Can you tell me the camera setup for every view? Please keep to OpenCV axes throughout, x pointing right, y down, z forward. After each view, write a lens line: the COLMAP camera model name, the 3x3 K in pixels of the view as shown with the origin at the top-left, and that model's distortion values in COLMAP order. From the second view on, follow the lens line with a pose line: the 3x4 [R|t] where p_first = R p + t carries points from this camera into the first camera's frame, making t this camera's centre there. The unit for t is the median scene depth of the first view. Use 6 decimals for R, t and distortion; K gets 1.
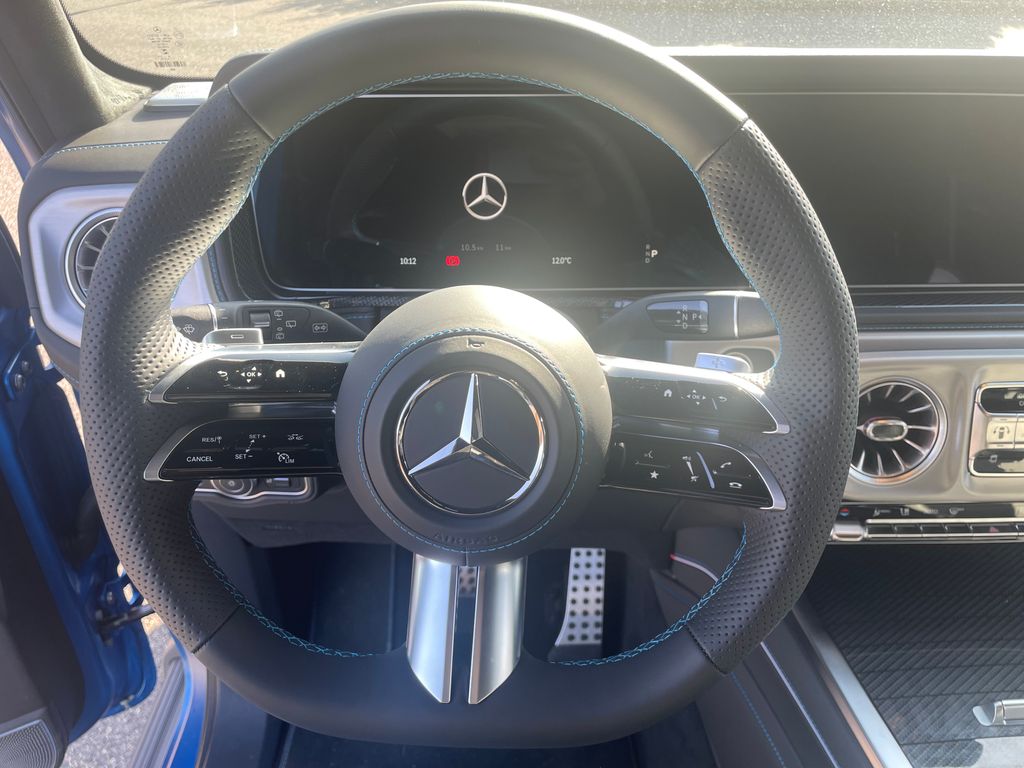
lens RADIAL K [[785.5, 0, 508.8], [0, 785.5, 387.1], [0, 0, 1]] dist [0.042280, -0.055441]
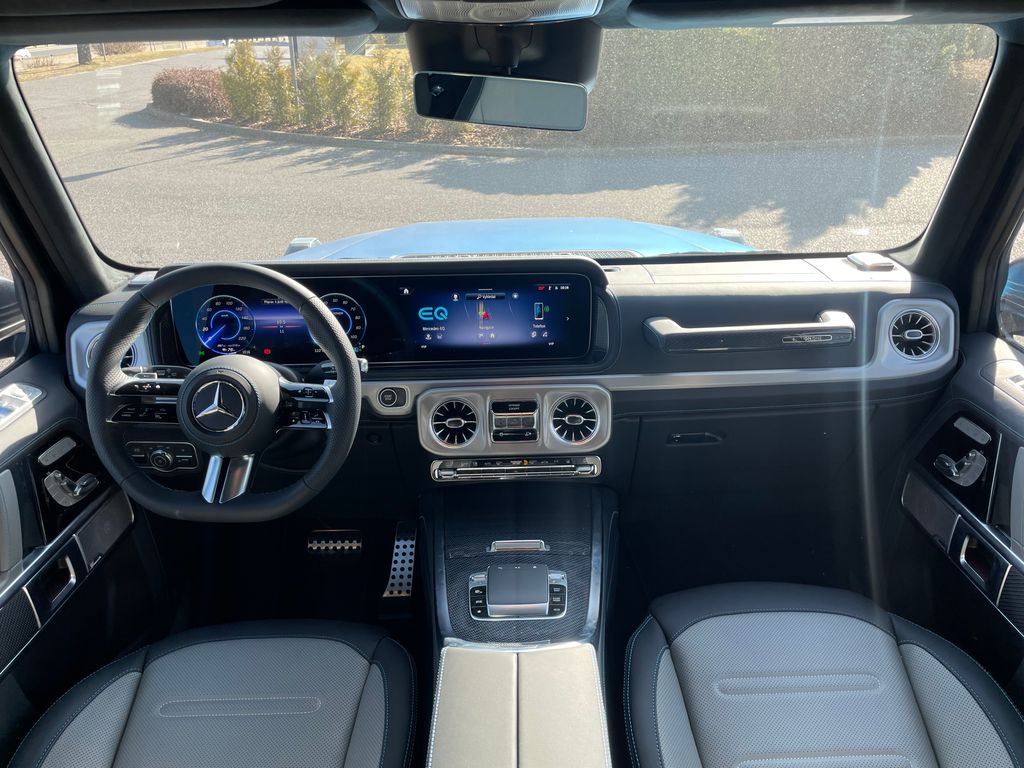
lens RADIAL K [[785.5, 0, 515.0], [0, 785.5, 384.2], [0, 0, 1]] dist [0.042280, -0.055441]
pose [[0.999599, -0.019232, -0.020807, 0.602286], [0.015857, 0.988298, -0.151708, 0.245561], [0.023481, 0.151318, 0.988206, -1.011524]]
